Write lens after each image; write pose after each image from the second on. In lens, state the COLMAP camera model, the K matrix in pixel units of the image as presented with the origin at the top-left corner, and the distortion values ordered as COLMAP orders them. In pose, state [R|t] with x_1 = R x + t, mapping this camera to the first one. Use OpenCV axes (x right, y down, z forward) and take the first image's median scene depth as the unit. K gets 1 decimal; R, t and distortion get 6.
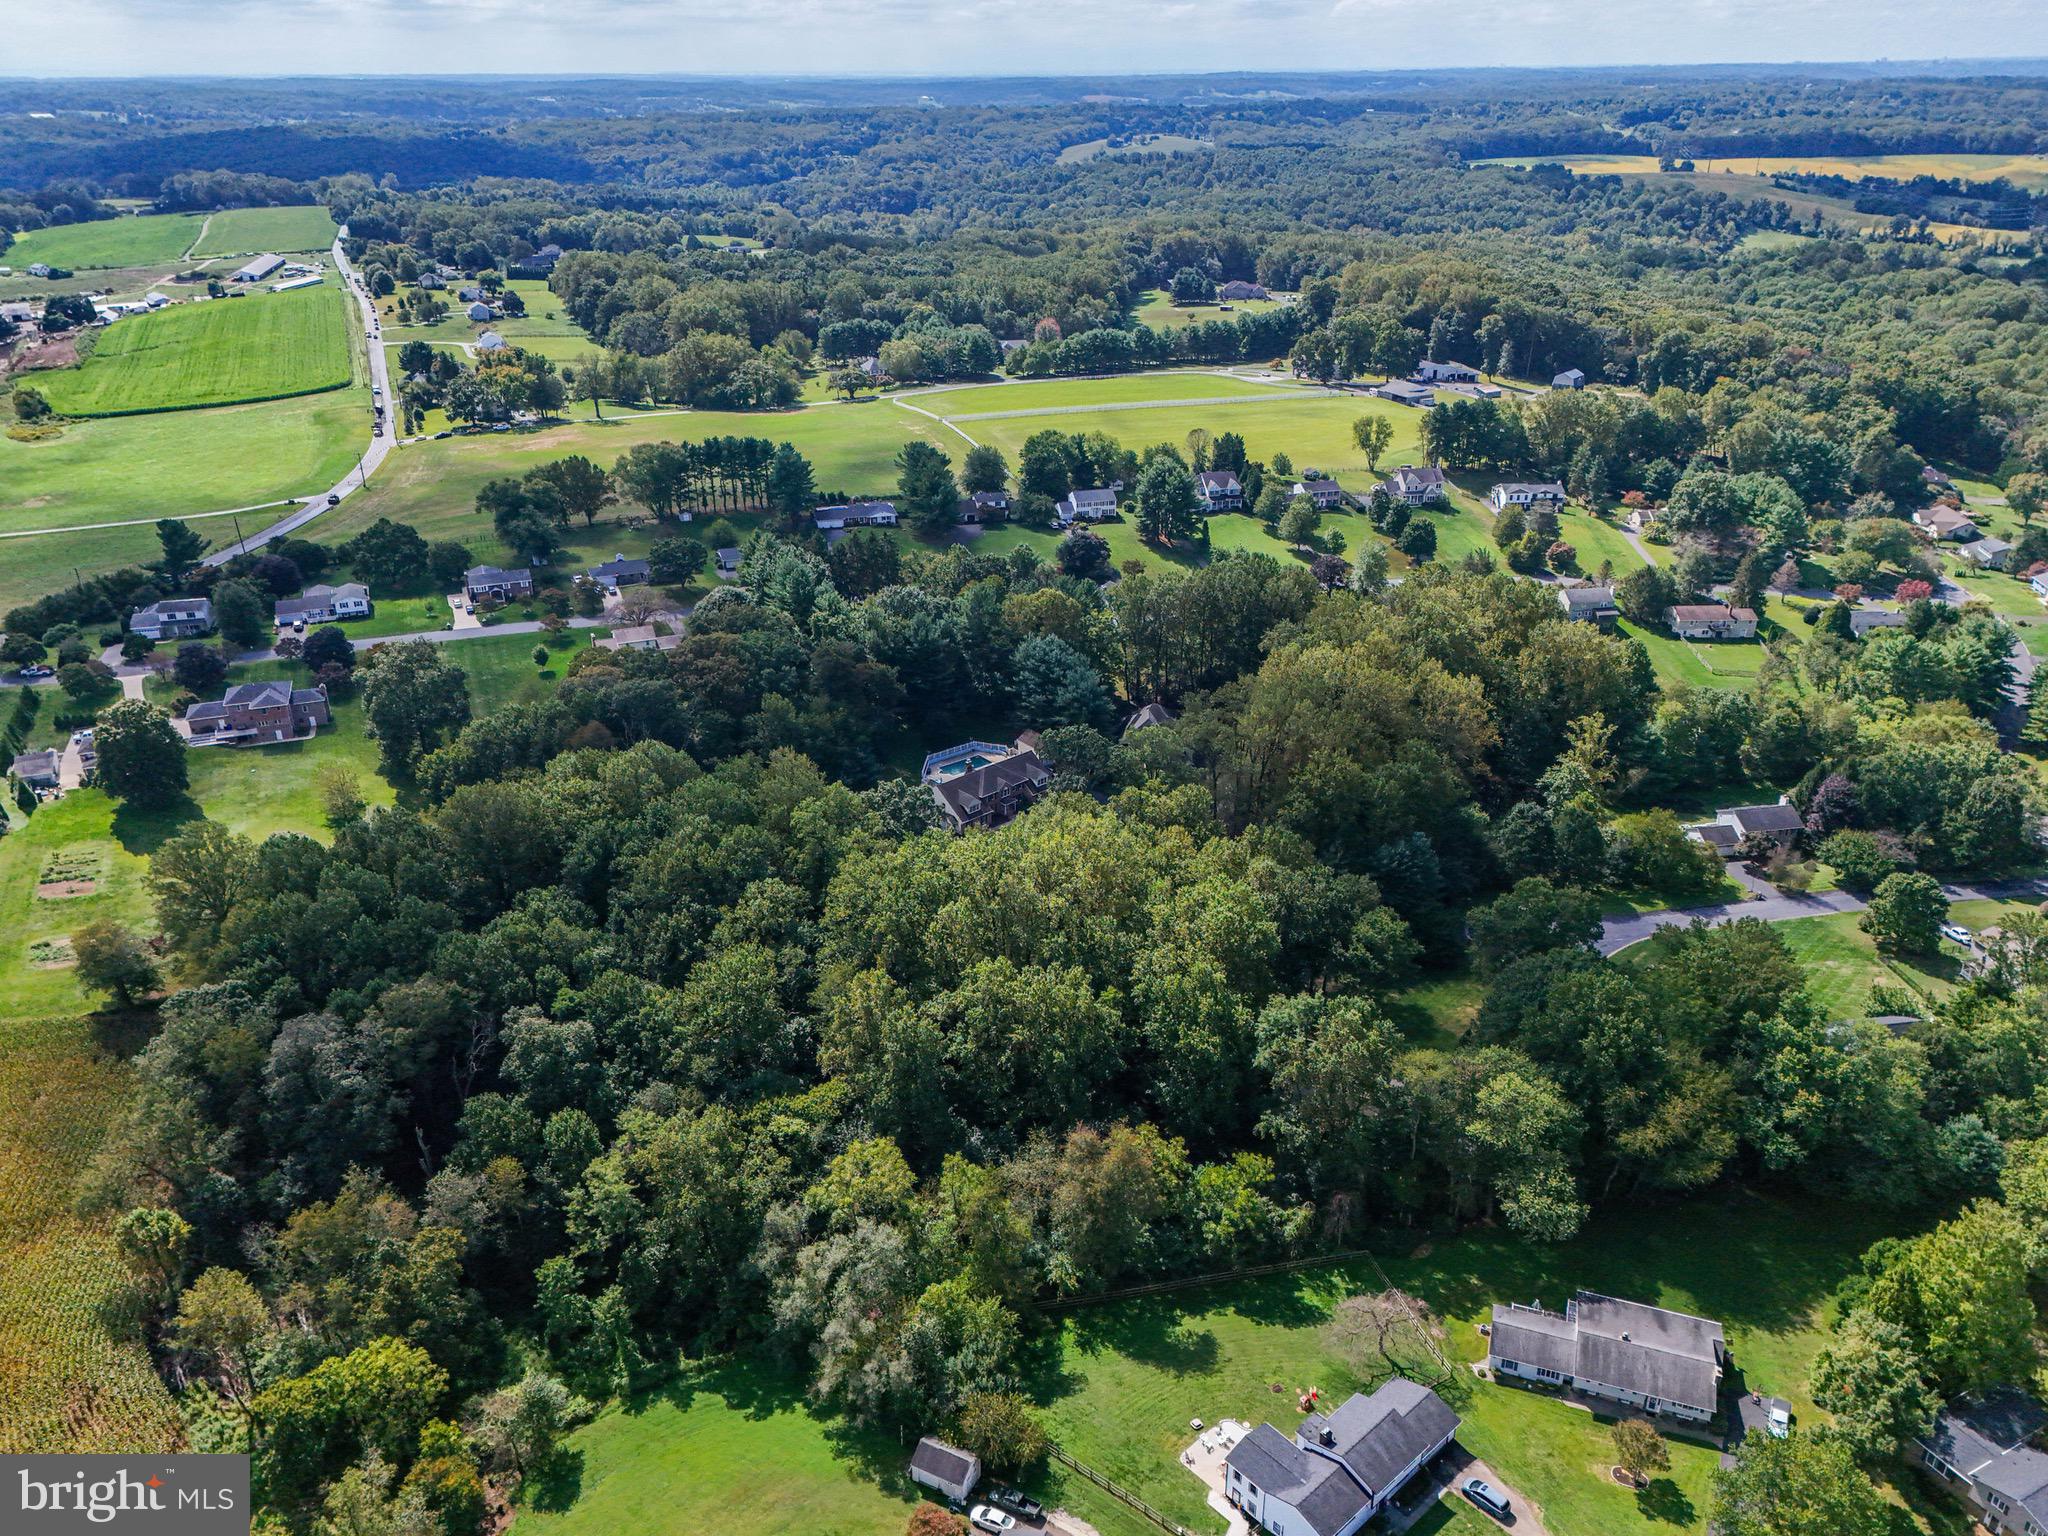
lens RADIAL K [[1517.1, 0, 1028.2], [0, 1517.1, 773.0], [0, 0, 1]] dist [0.078026, -0.070061]
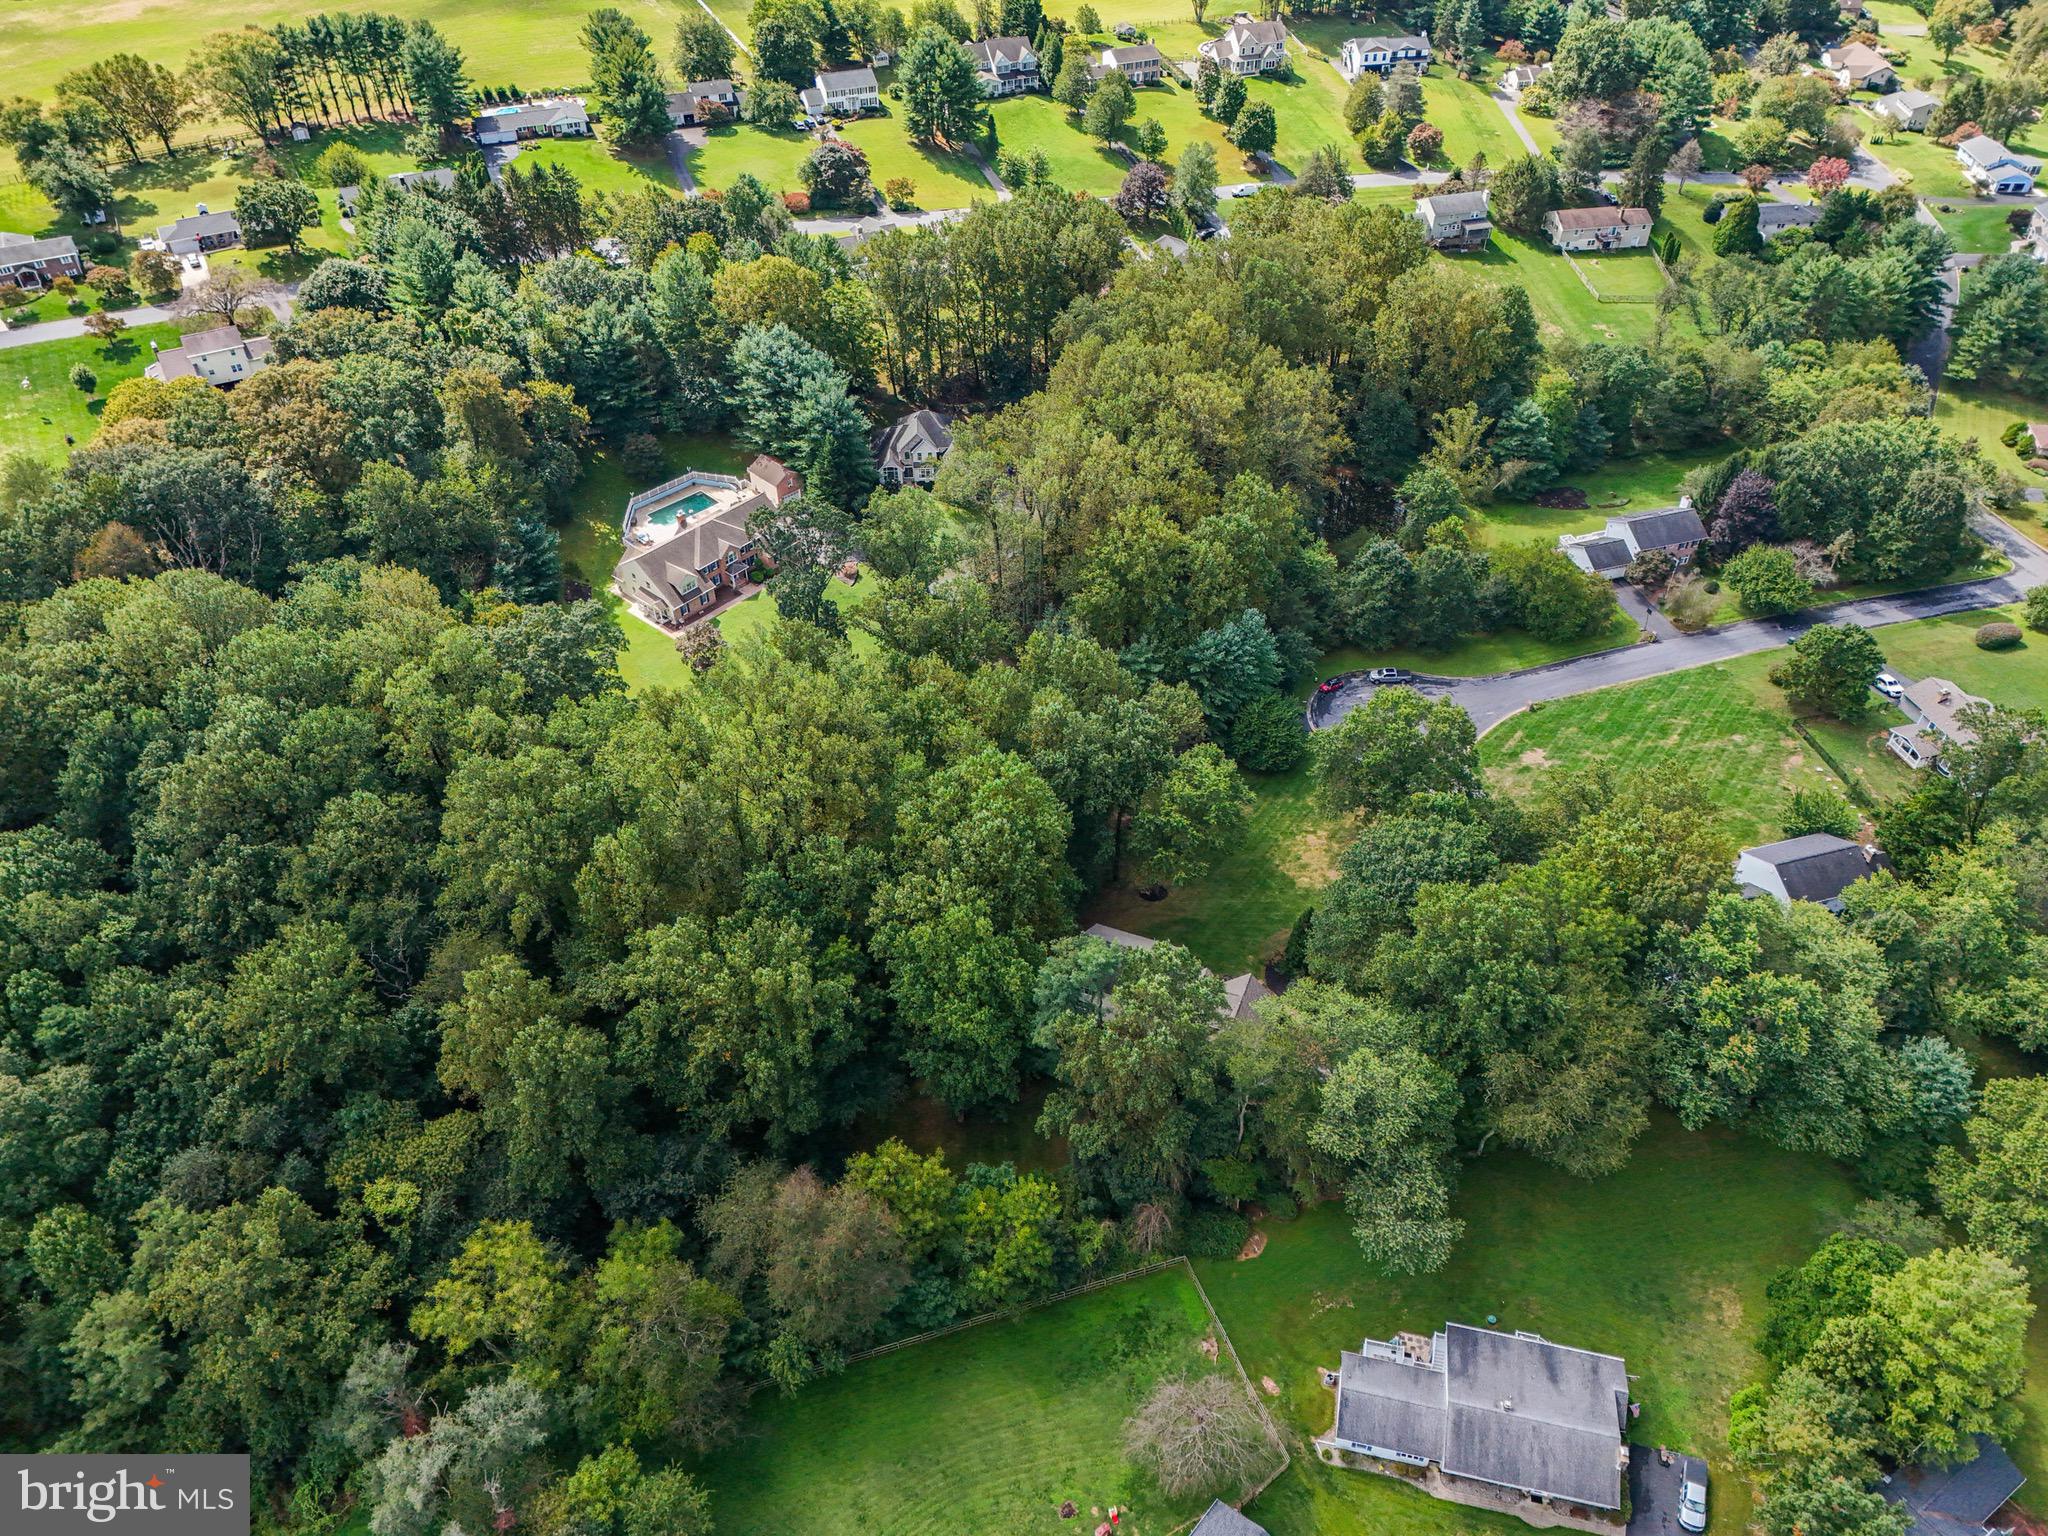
lens RADIAL K [[1517.1, 0, 1035.5], [0, 1517.1, 768.3], [0, 0, 1]] dist [0.078026, -0.070061]
pose [[0.992884, -0.079657, 0.088525, 0.061613], [0.051257, 0.956831, 0.286088, -0.098608], [-0.107493, -0.279514, 0.954105, 0.212933]]
